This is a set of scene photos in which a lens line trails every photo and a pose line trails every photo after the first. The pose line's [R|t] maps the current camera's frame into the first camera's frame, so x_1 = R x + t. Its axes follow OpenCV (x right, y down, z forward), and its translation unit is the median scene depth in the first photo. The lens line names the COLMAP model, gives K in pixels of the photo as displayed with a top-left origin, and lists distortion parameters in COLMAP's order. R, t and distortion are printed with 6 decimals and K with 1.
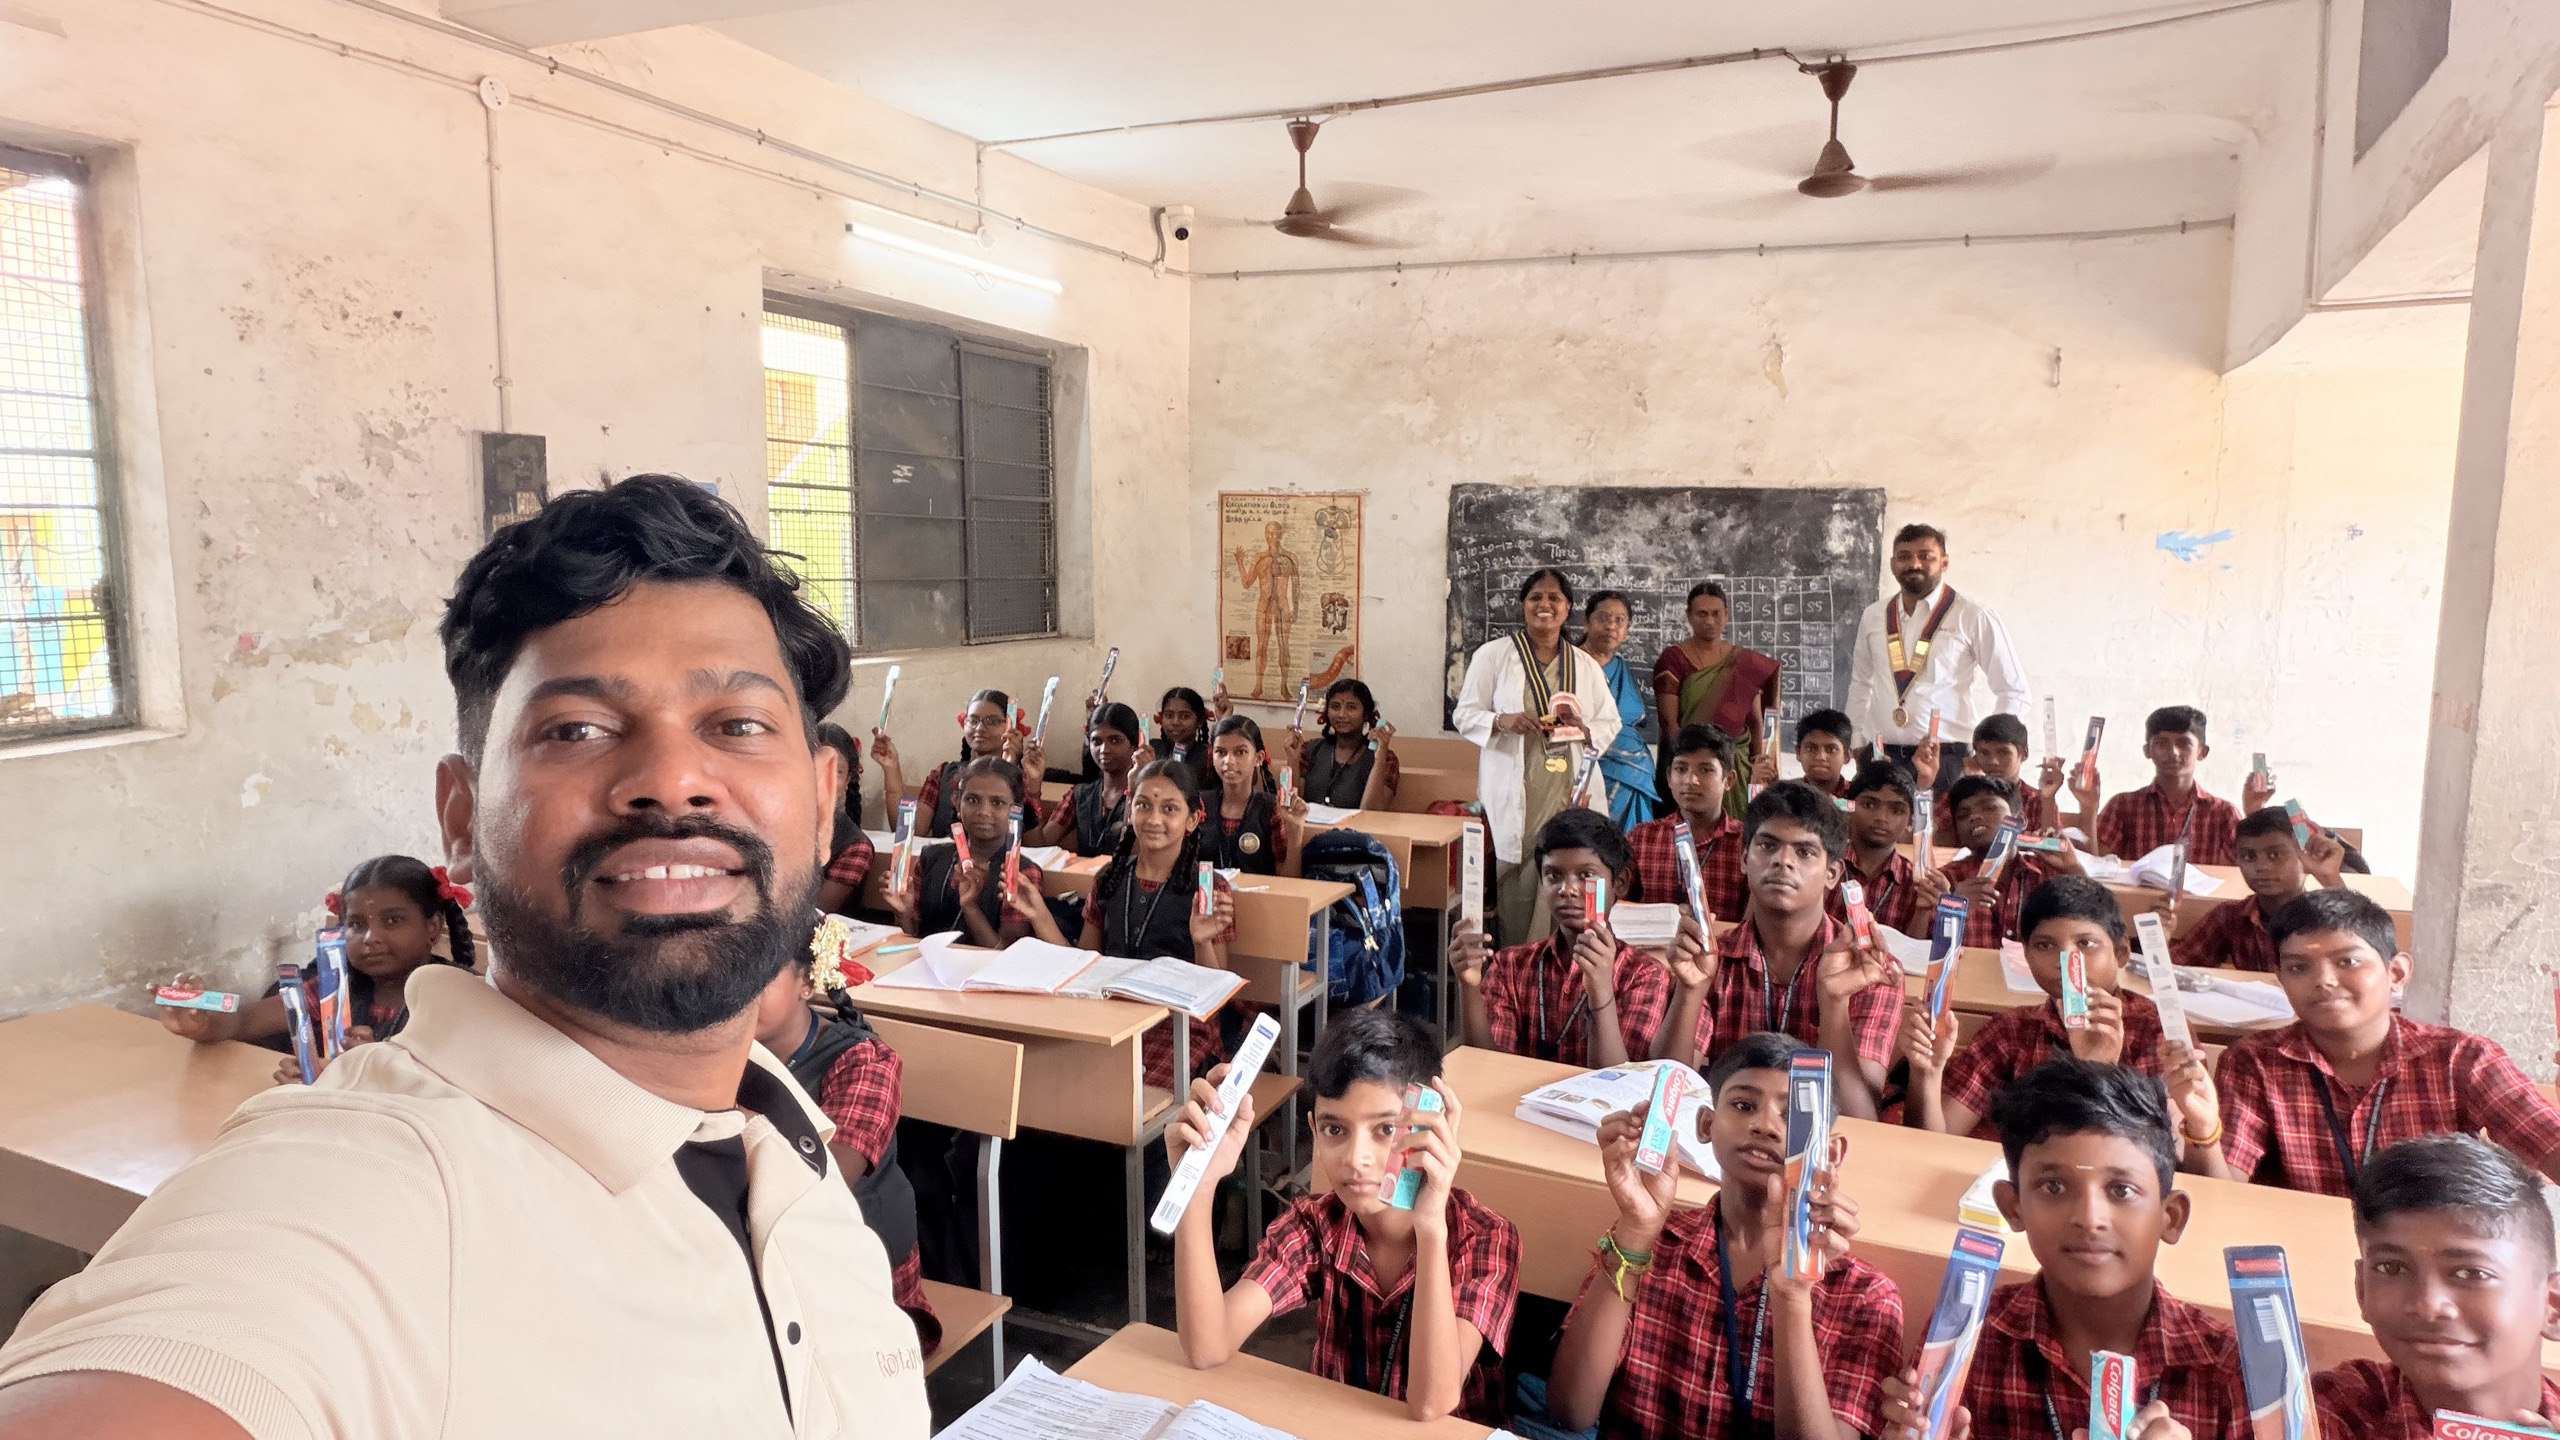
lens RADIAL K [[1495.2, 0, 1280.0], [0, 1495.2, 720.0], [0, 0, 1]] dist [-0.000638, -0.026331]
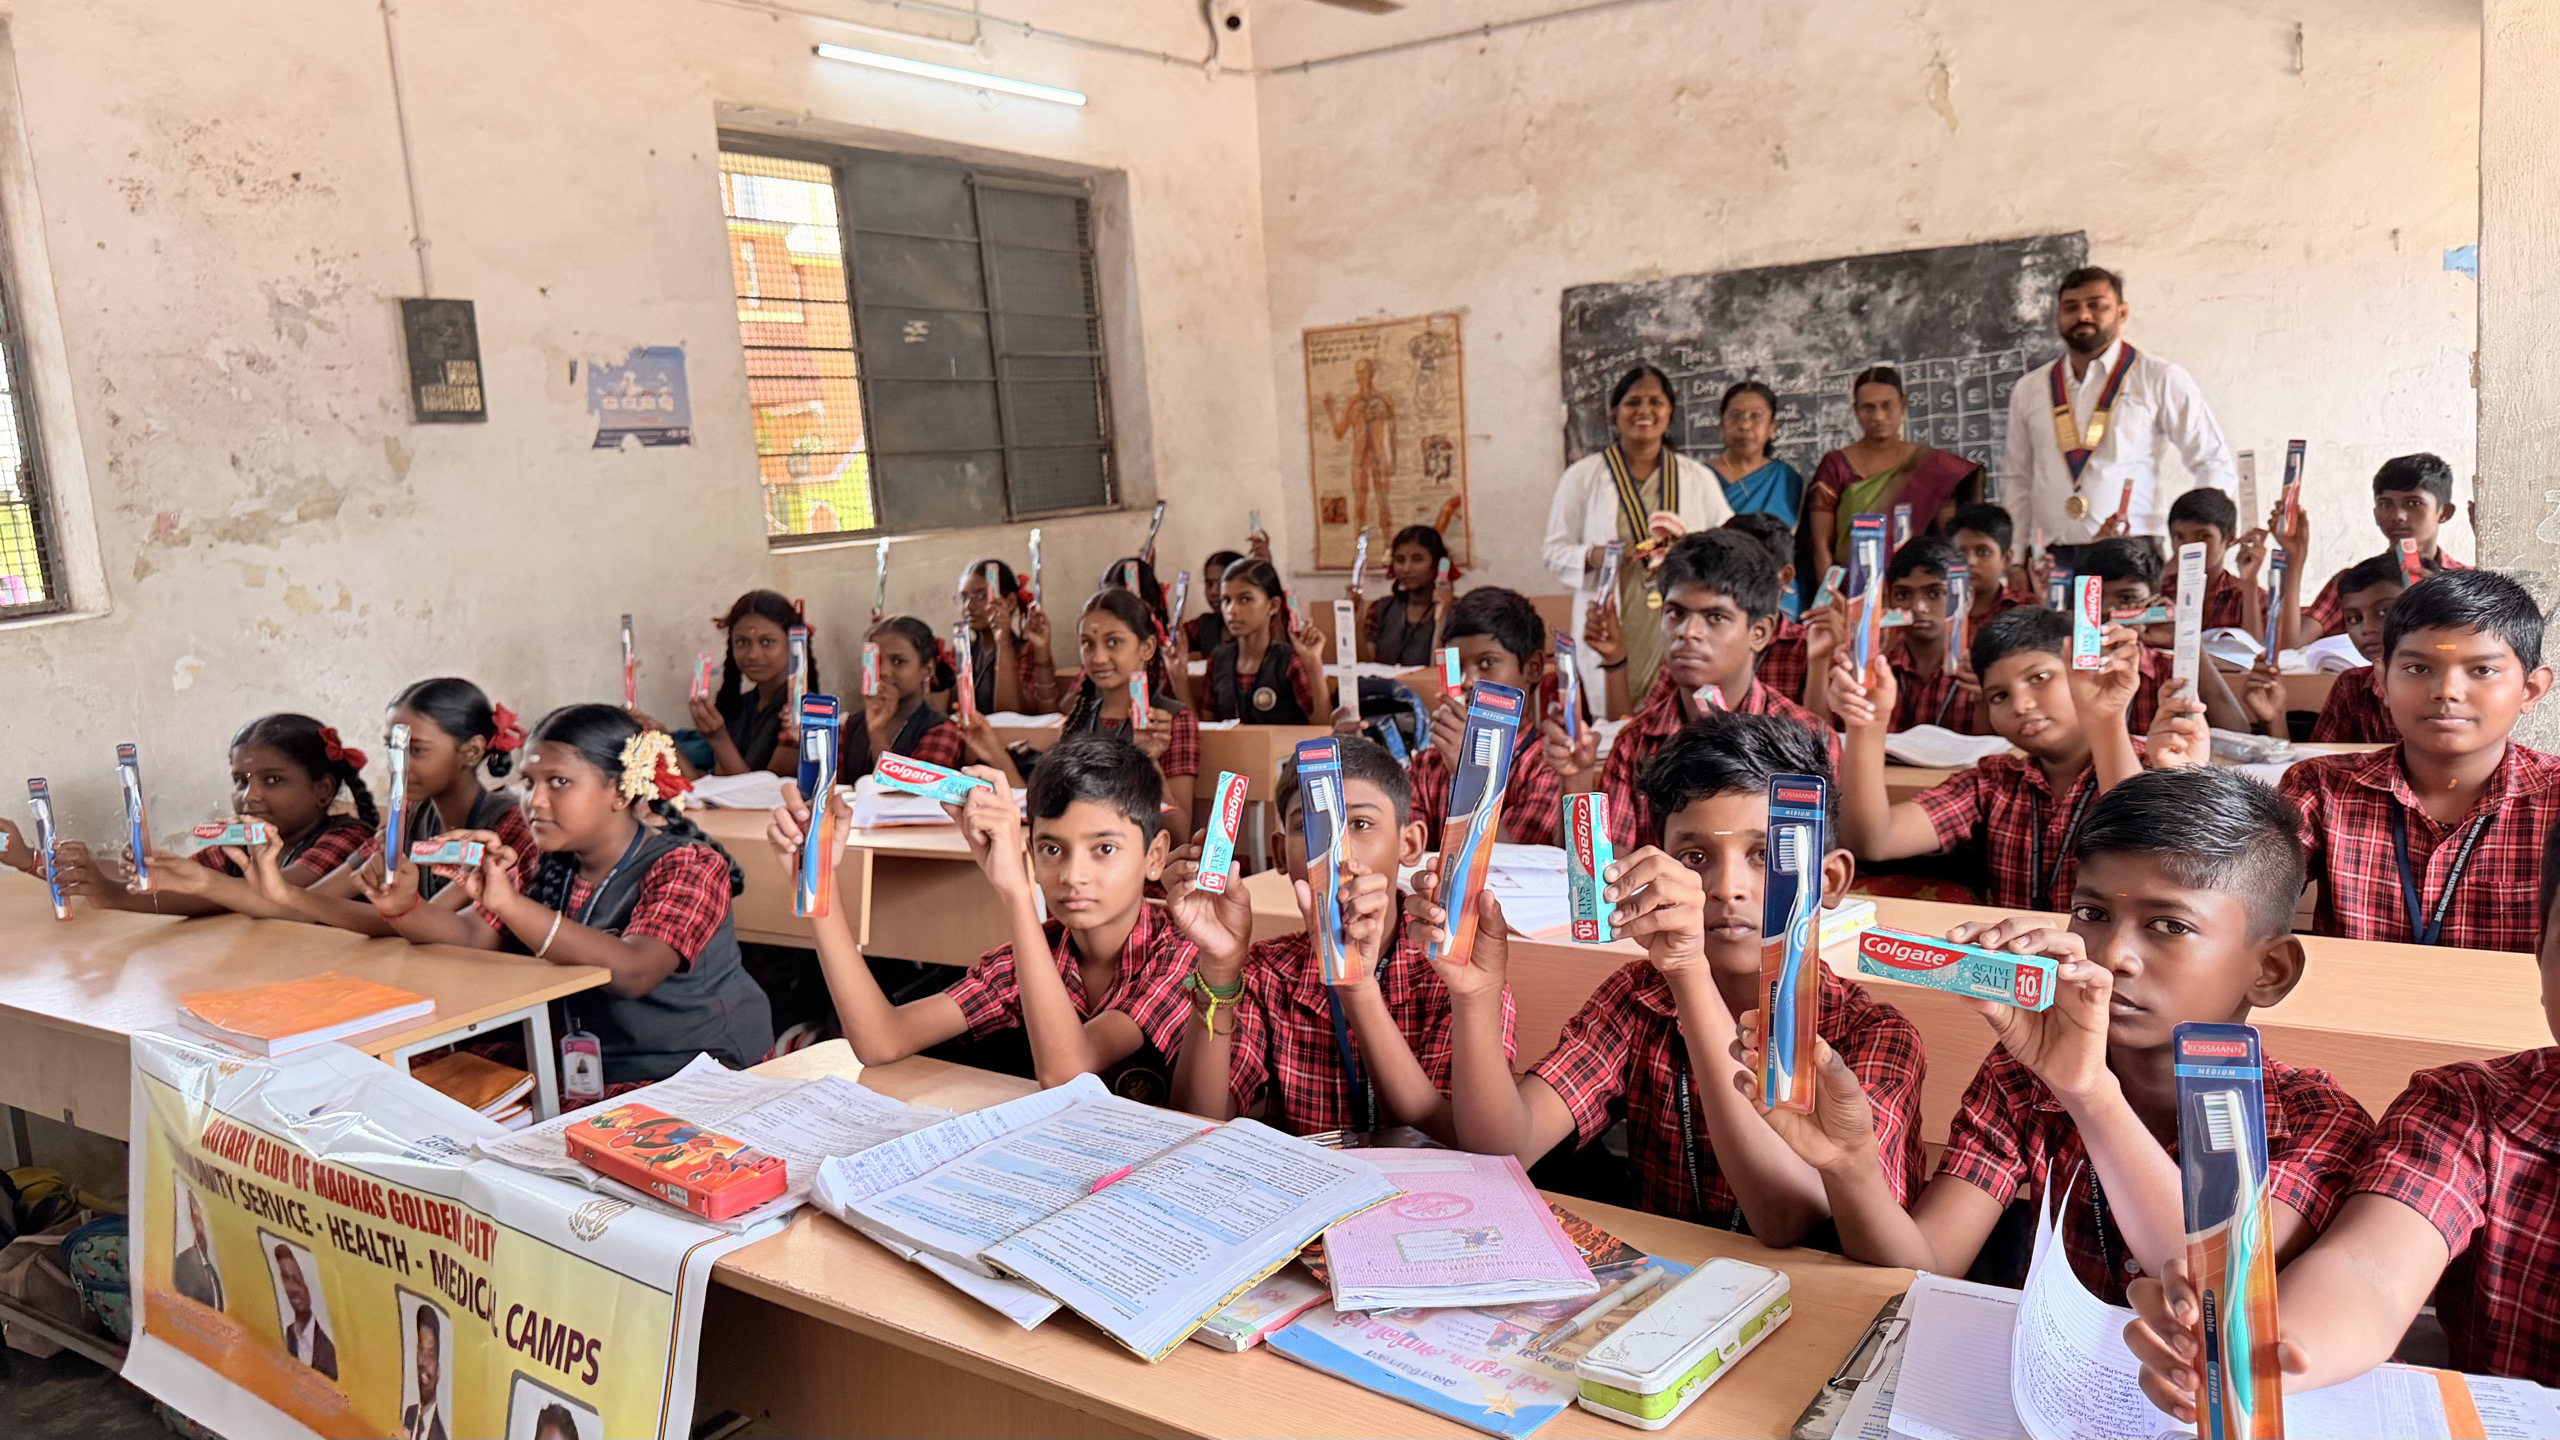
lens RADIAL K [[1833.7, 0, 1273.6], [0, 1833.7, 761.8], [0, 0, 1]] dist [0.026028, -0.068563]
pose [[0.983762, -0.054804, -0.170909, 0.128179], [0.062361, 0.997285, 0.039165, 0.059662], [0.168298, -0.049187, 0.984508, -0.045082]]
